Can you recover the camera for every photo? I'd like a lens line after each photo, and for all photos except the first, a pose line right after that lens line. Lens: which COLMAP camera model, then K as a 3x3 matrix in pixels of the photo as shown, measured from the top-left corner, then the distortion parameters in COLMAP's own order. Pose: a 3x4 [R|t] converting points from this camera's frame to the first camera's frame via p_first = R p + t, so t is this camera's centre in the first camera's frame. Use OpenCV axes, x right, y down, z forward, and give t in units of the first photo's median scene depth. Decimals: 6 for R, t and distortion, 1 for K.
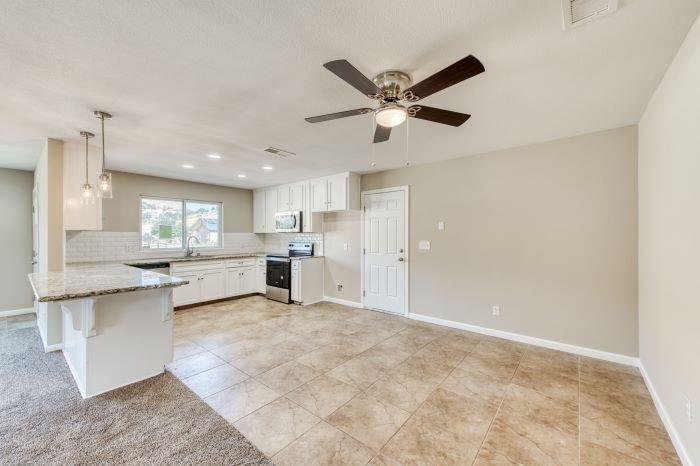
lens RADIAL K [[273.4, 0, 349.3], [0, 273.4, 236.4], [0, 0, 1]] dist [0.010113, -0.000296]
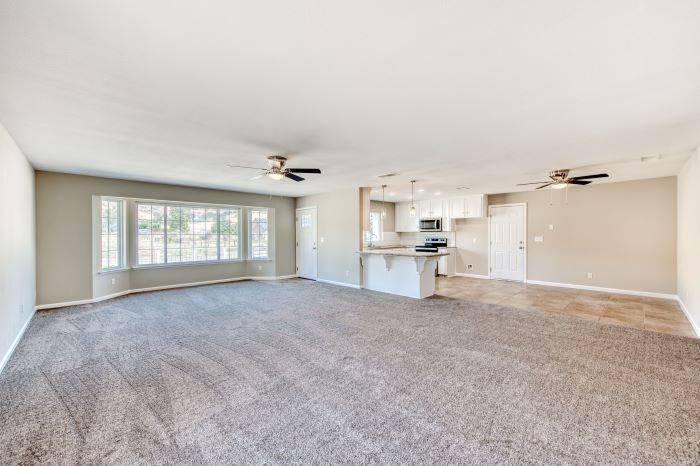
lens RADIAL K [[273.4, 0, 349.3], [0, 273.4, 236.4], [0, 0, 1]] dist [0.010113, -0.000296]
pose [[0.994406, -0.001405, -0.105614, -0.552786], [0.002191, 0.999971, 0.007319, 0.001186], [0.105601, -0.007510, 0.994380, -0.625805]]
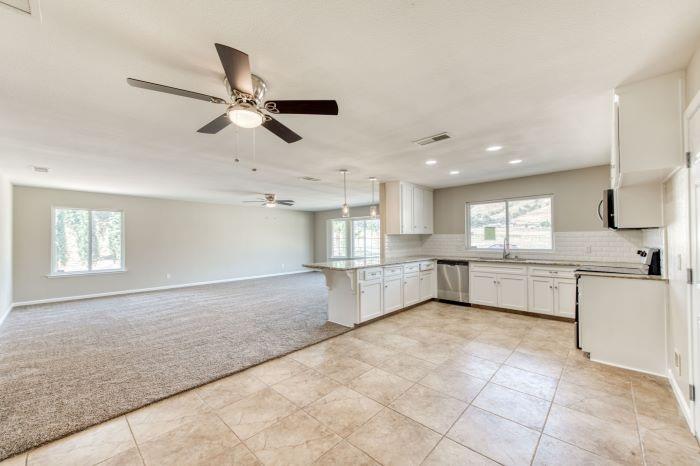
lens RADIAL K [[273.4, 0, 349.3], [0, 273.4, 236.4], [0, 0, 1]] dist [0.010113, -0.000296]
pose [[-0.063978, -0.009546, -0.997906, 0.415006], [0.009663, 0.999901, -0.010185, 0.001904], [0.997905, -0.010294, -0.063880, 0.533908]]
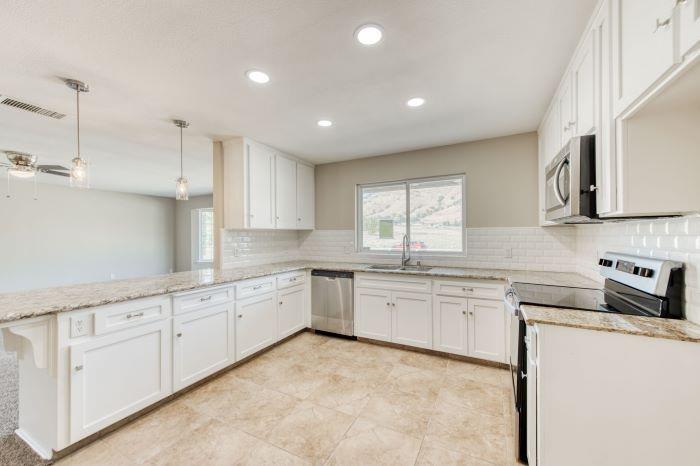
lens RADIAL K [[273.4, 0, 349.3], [0, 273.4, 236.4], [0, 0, 1]] dist [0.010113, -0.000296]
pose [[0.213760, 0.001496, -0.976885, 0.030284], [0.005639, 0.999980, 0.002765, 0.001503], [0.976870, -0.006100, 0.213747, 0.749443]]
